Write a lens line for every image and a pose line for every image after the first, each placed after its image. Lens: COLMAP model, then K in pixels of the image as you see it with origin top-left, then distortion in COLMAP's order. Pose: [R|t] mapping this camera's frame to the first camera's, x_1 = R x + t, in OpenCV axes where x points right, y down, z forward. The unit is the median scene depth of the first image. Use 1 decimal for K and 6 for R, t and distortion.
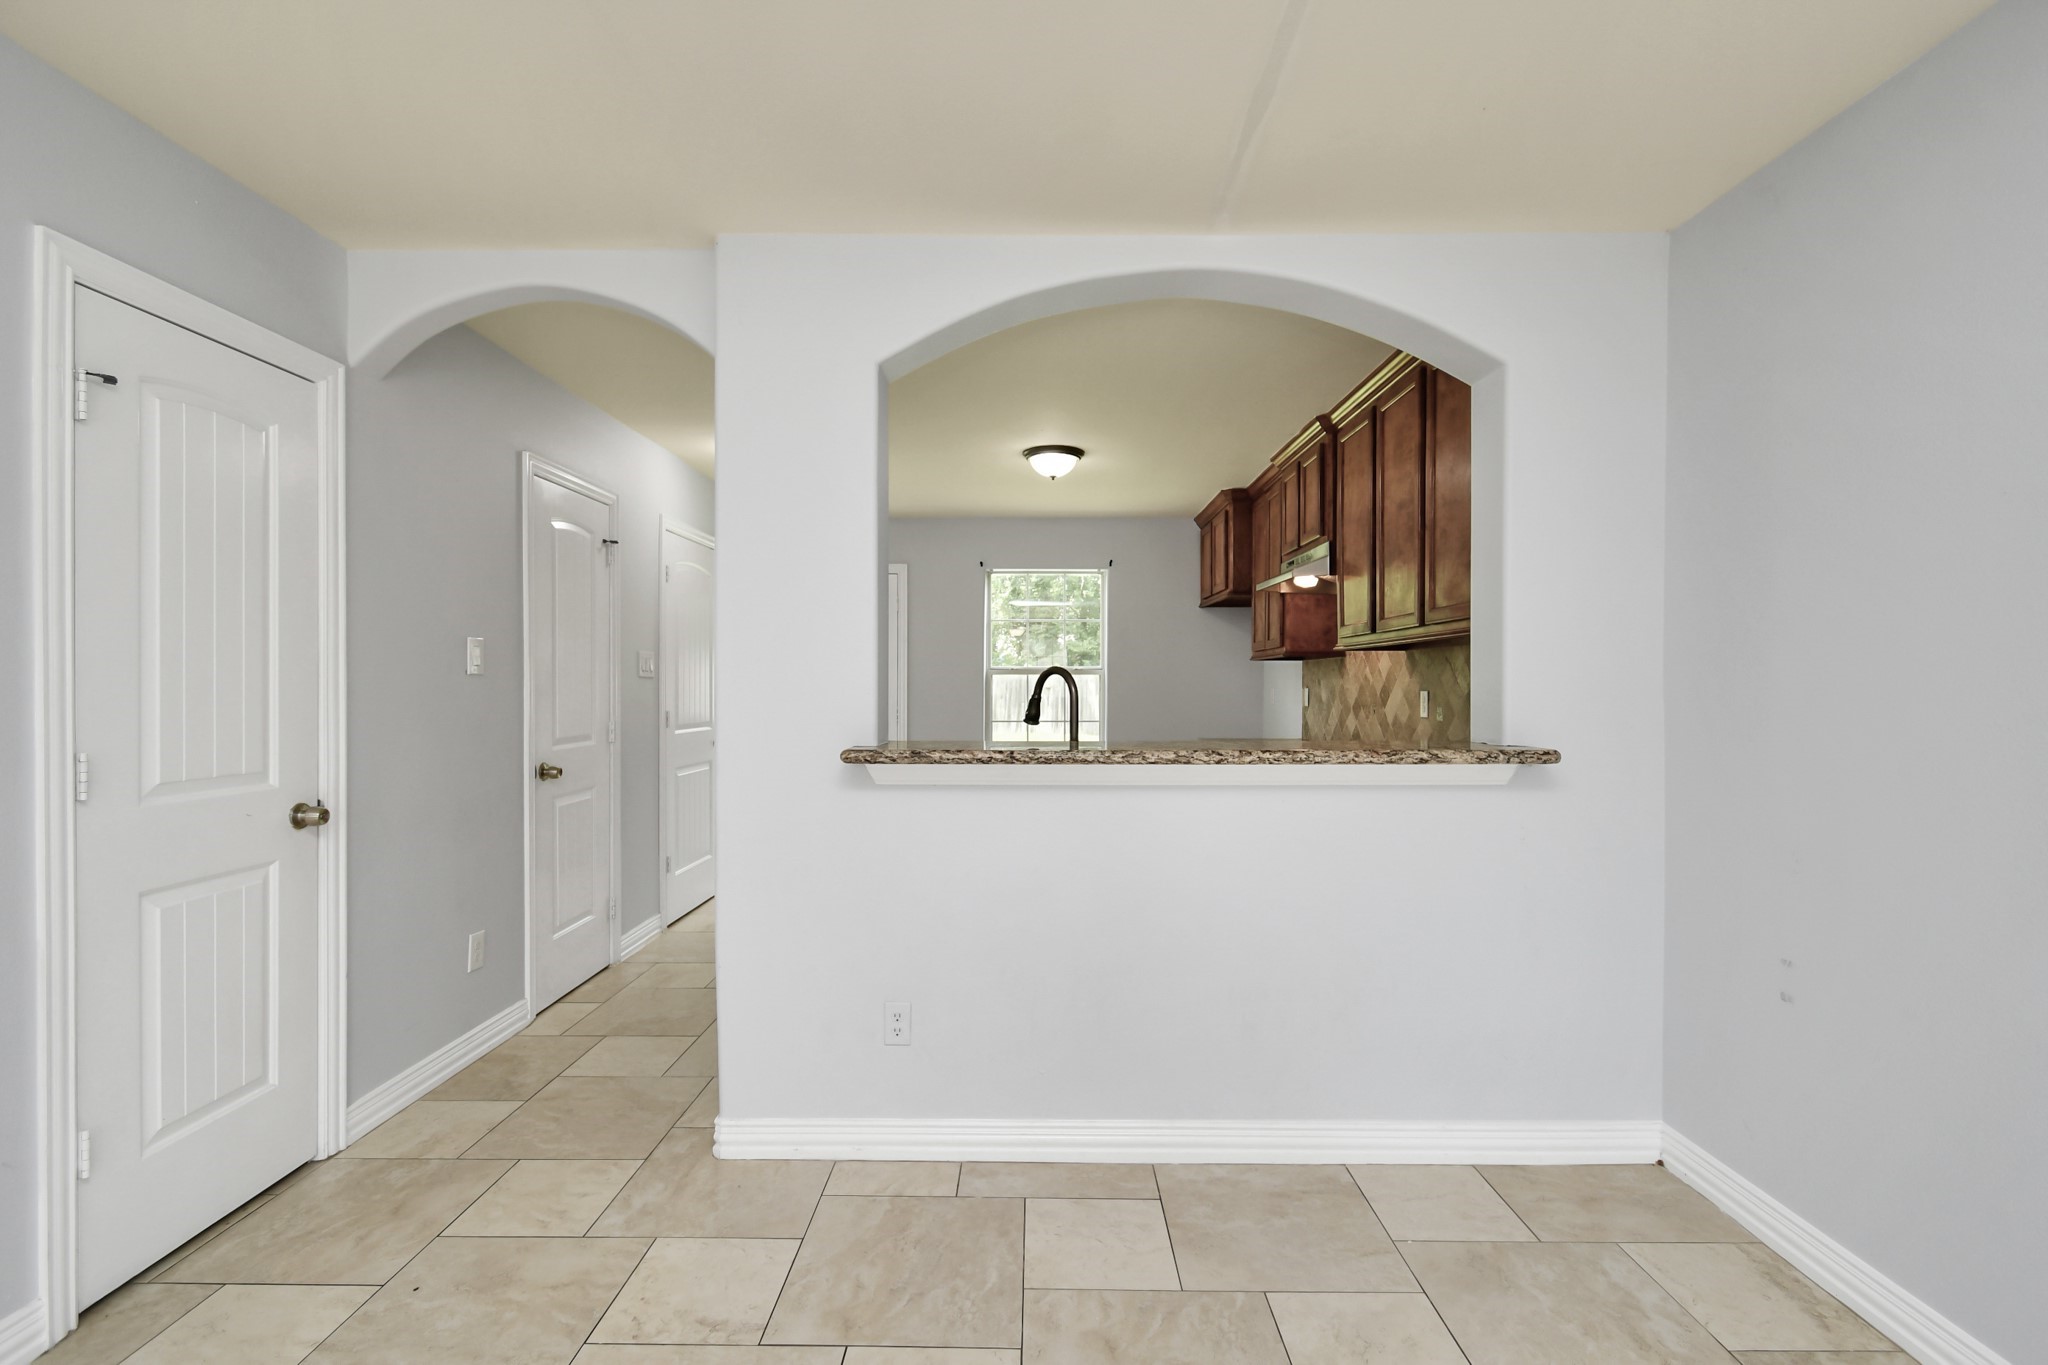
lens RADIAL K [[902.3, 0, 1026.3], [0, 902.3, 690.2], [0, 0, 1]] dist [0.002456, -0.000625]
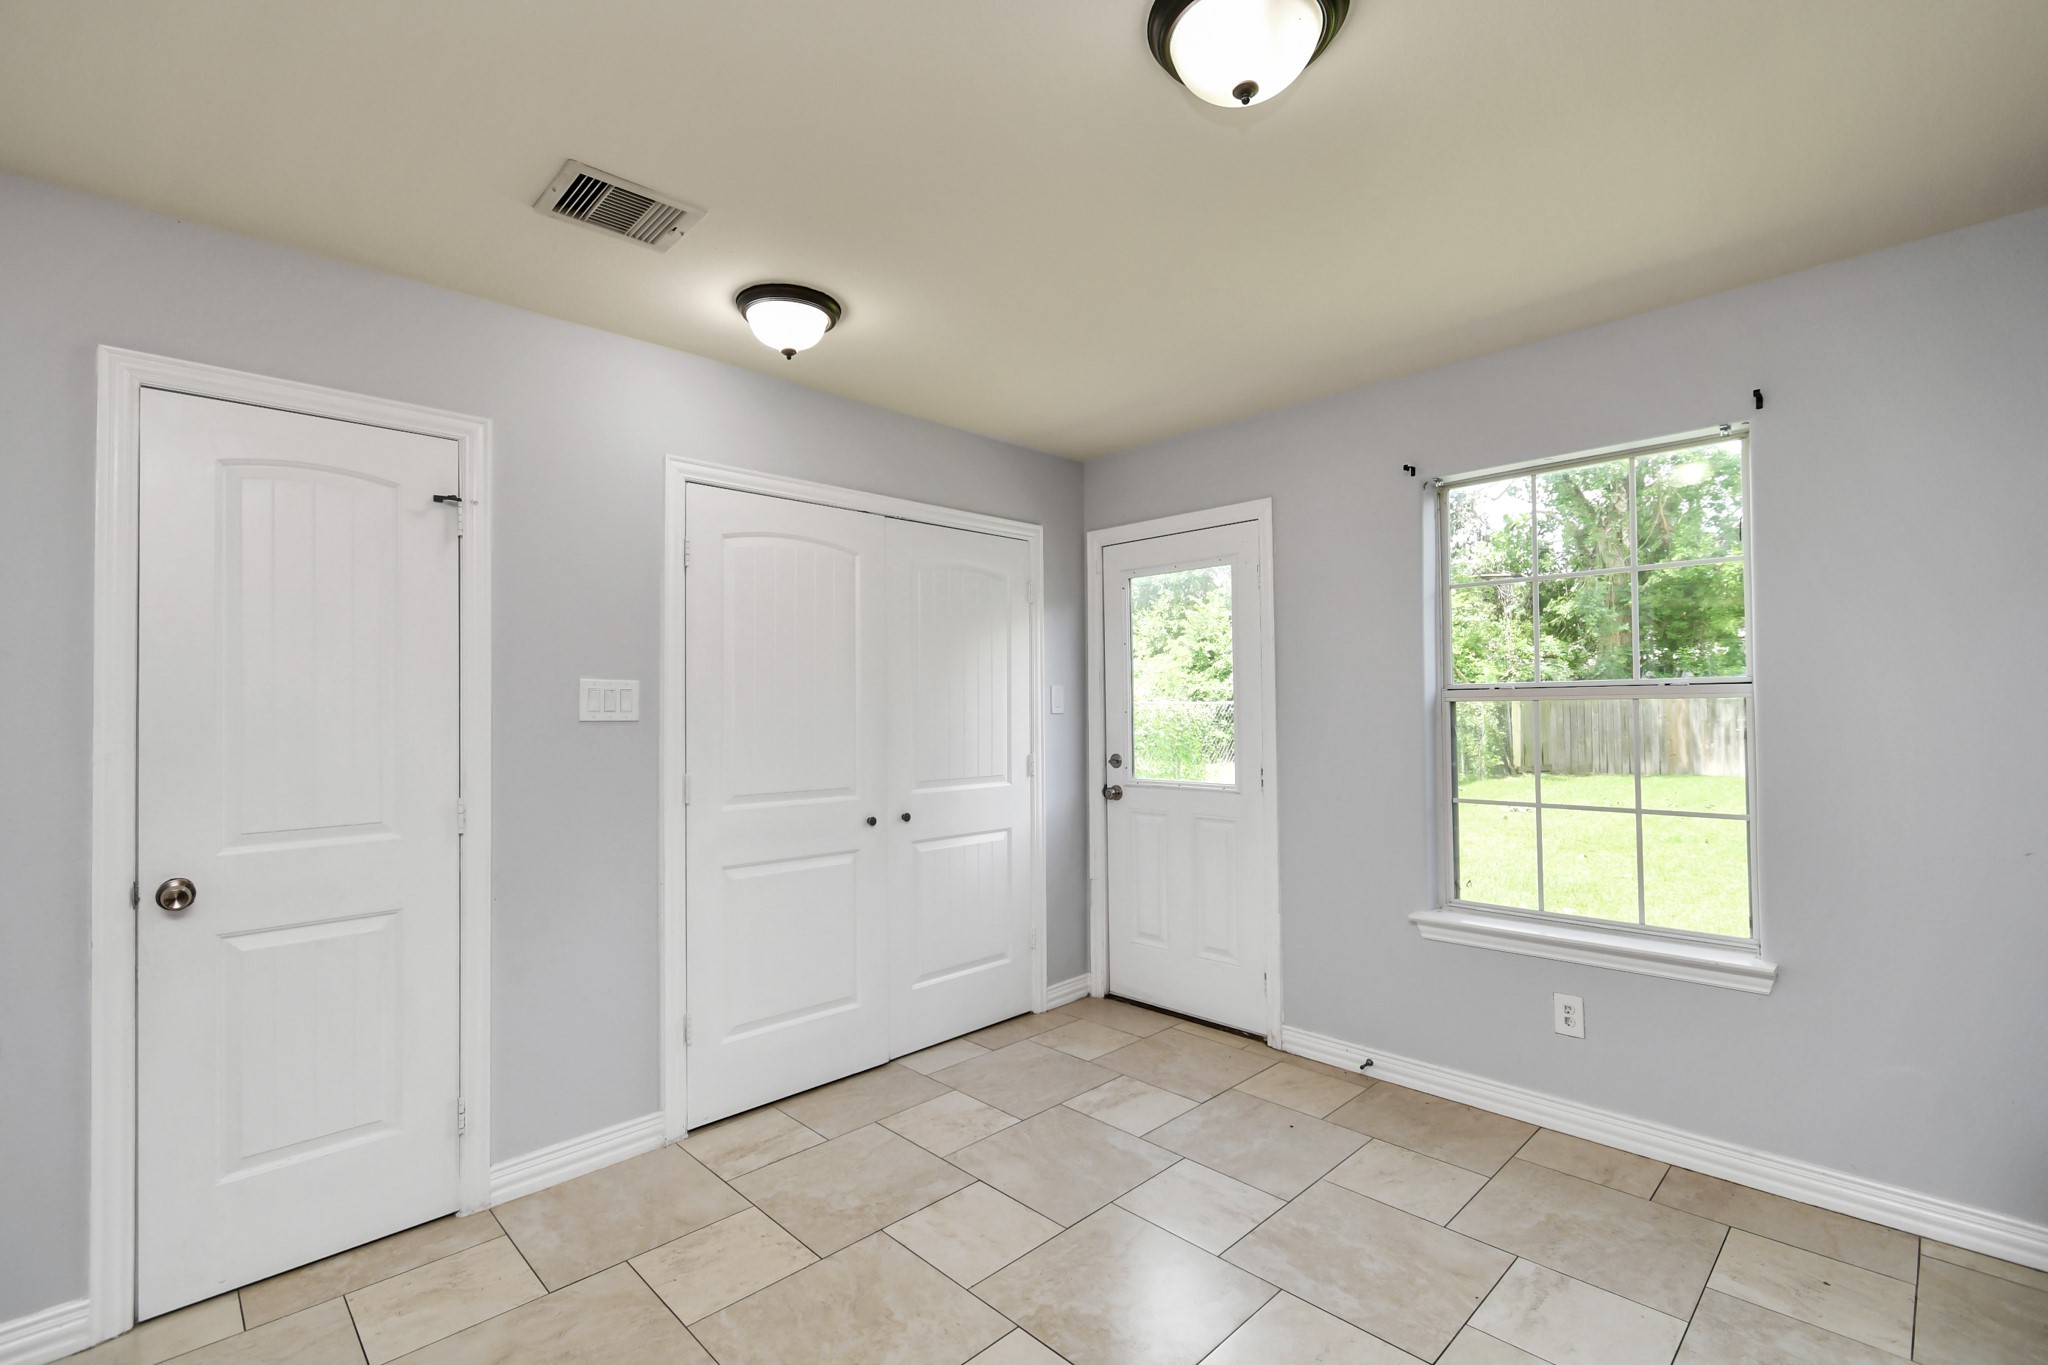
lens RADIAL K [[902.3, 0, 1026.3], [0, 902.3, 690.2], [0, 0, 1]] dist [0.002456, -0.000625]
pose [[0.705042, -0.024929, -0.708727, 0.253939], [0.006583, 0.999569, -0.028610, -0.019361], [0.709135, 0.015505, 0.704902, 0.929728]]
